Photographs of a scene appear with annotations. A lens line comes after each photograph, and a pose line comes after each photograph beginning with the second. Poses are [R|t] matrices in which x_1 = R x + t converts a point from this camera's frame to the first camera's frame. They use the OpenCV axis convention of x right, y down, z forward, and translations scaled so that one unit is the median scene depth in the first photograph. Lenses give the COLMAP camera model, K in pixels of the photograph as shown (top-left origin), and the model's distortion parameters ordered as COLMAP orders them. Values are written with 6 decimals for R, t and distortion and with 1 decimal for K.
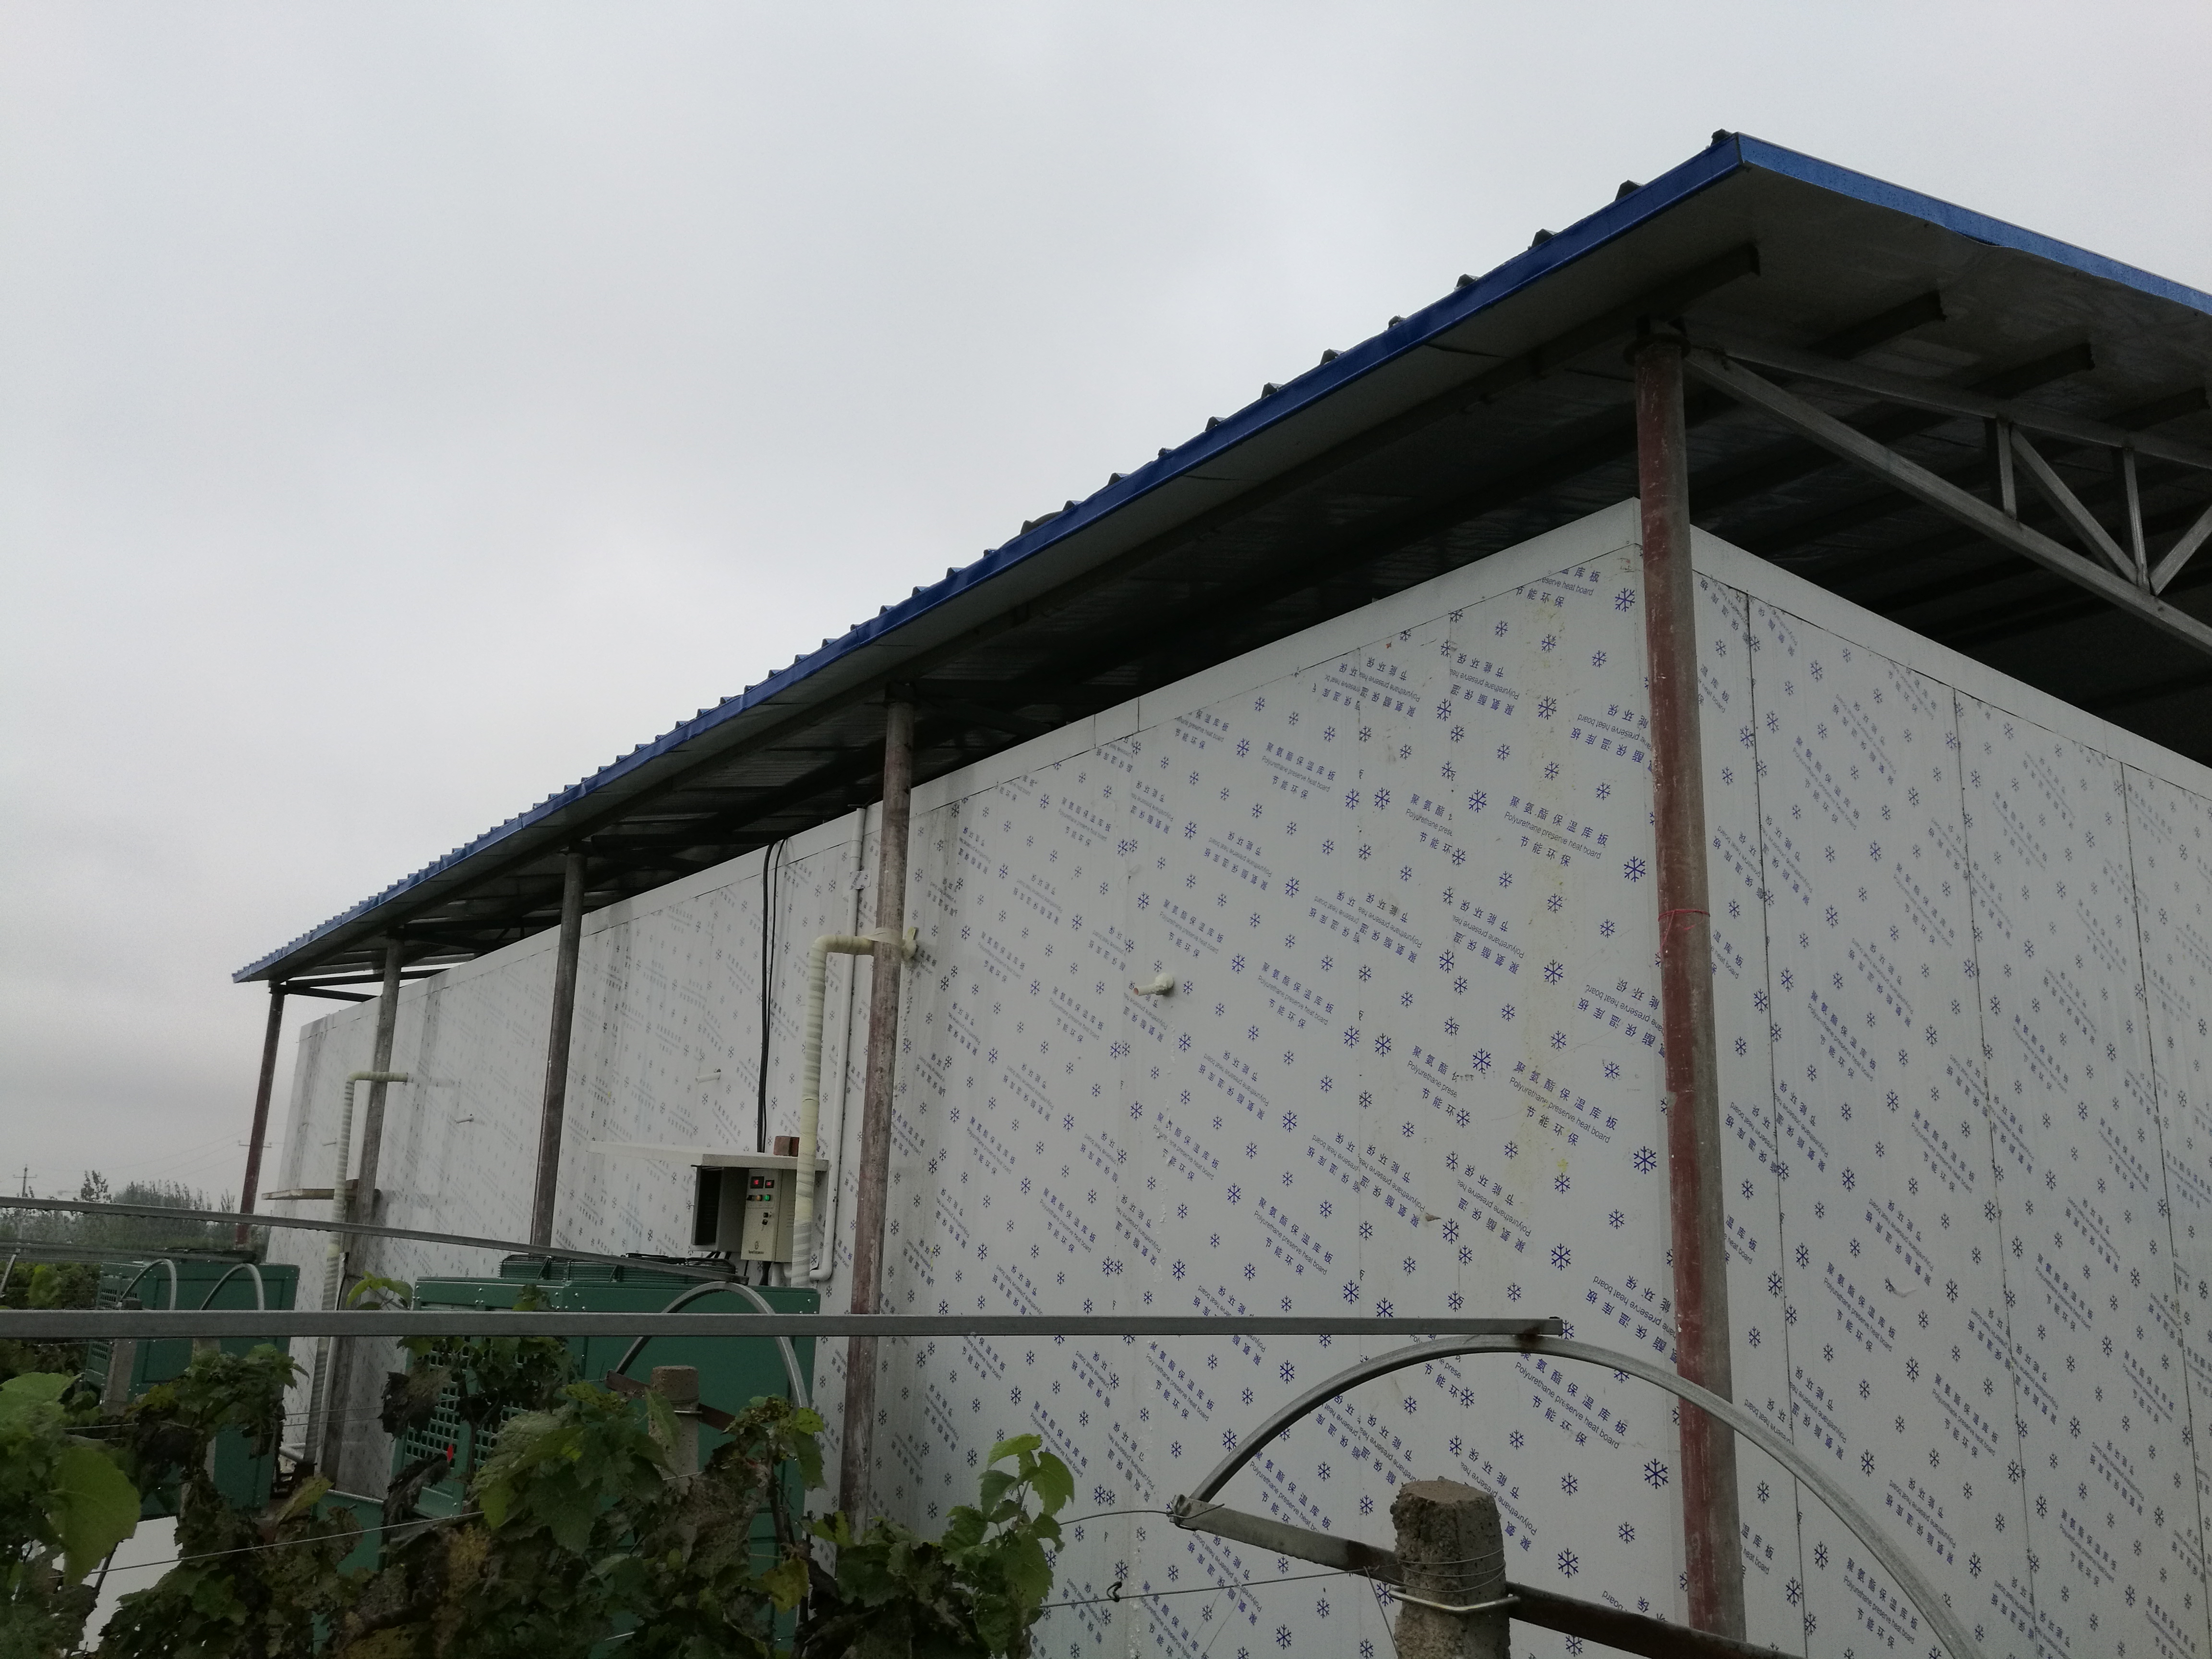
lens RADIAL K [[1738.1, 0, 1120.9], [0, 1738.1, 835.1], [0, 0, 1]] dist [0.007487, 0.040448]
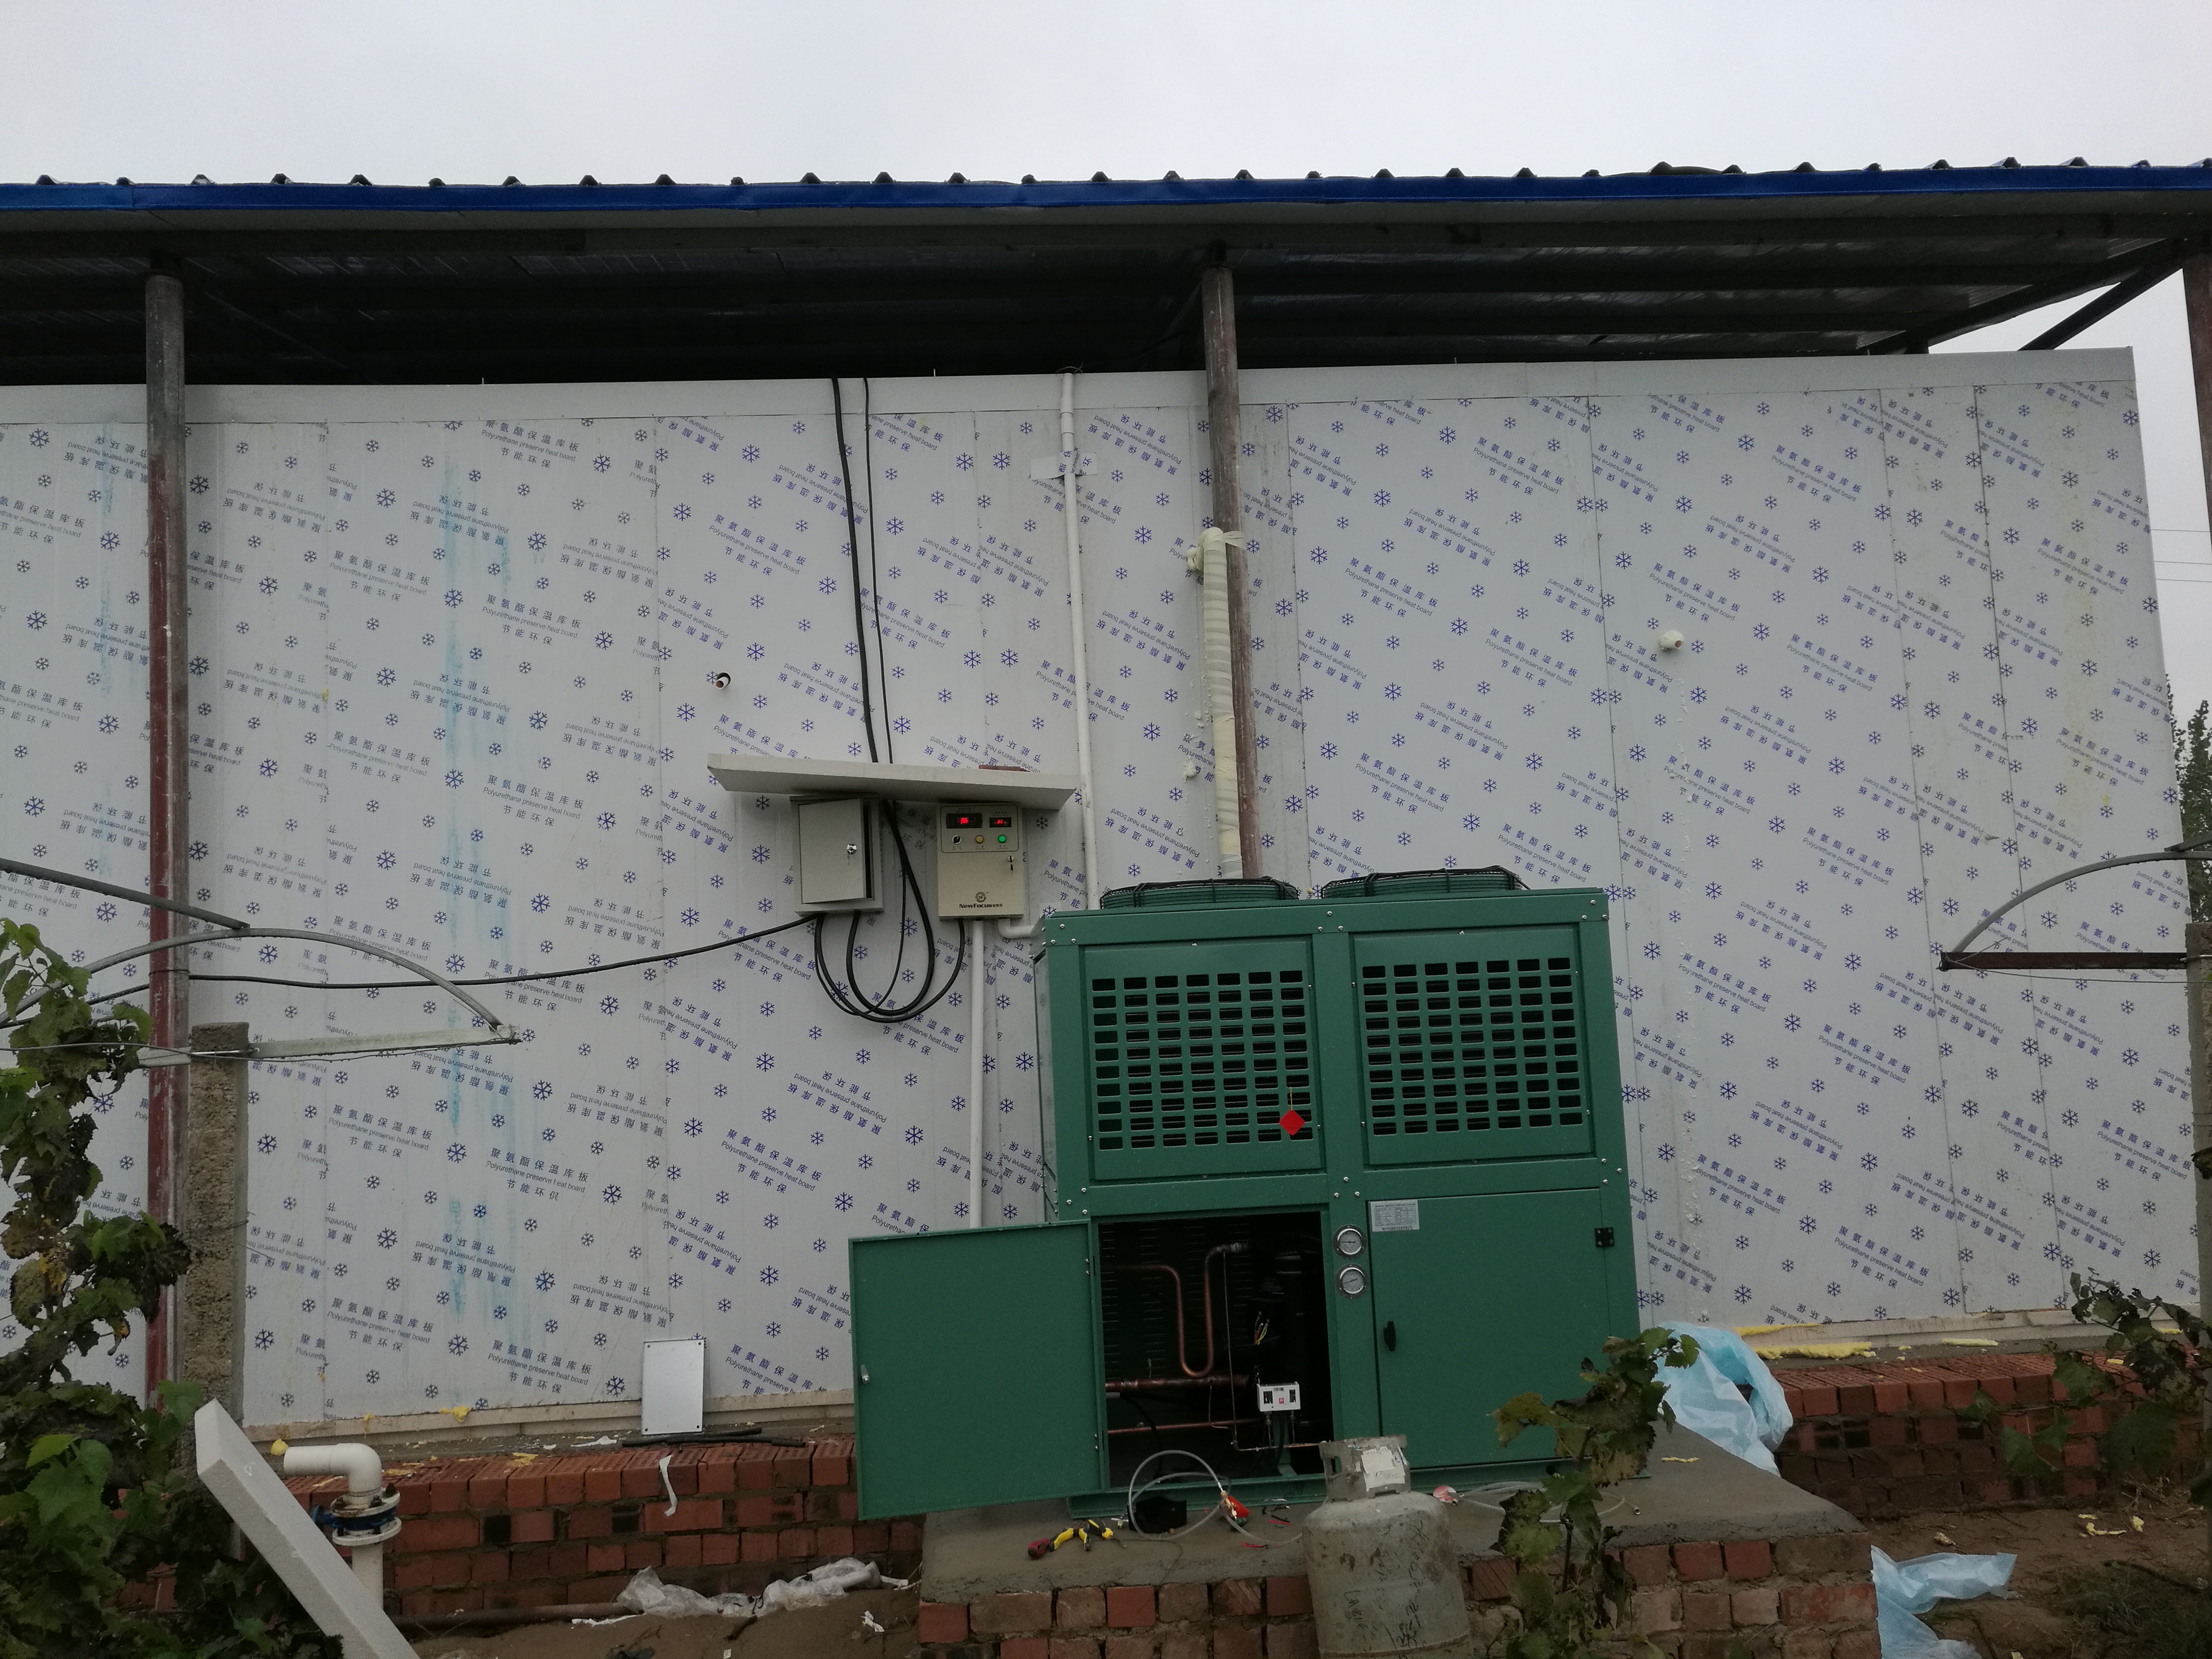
lens RADIAL K [[1738.1, 0, 1106.7], [0, 1738.1, 838.8], [0, 0, 1]] dist [0.007487, 0.040448]
pose [[0.529243, 0.029490, 0.847958, -1.226027], [-0.147898, 0.987302, 0.057973, 0.222355], [-0.835481, -0.156093, 0.526884, 0.782960]]
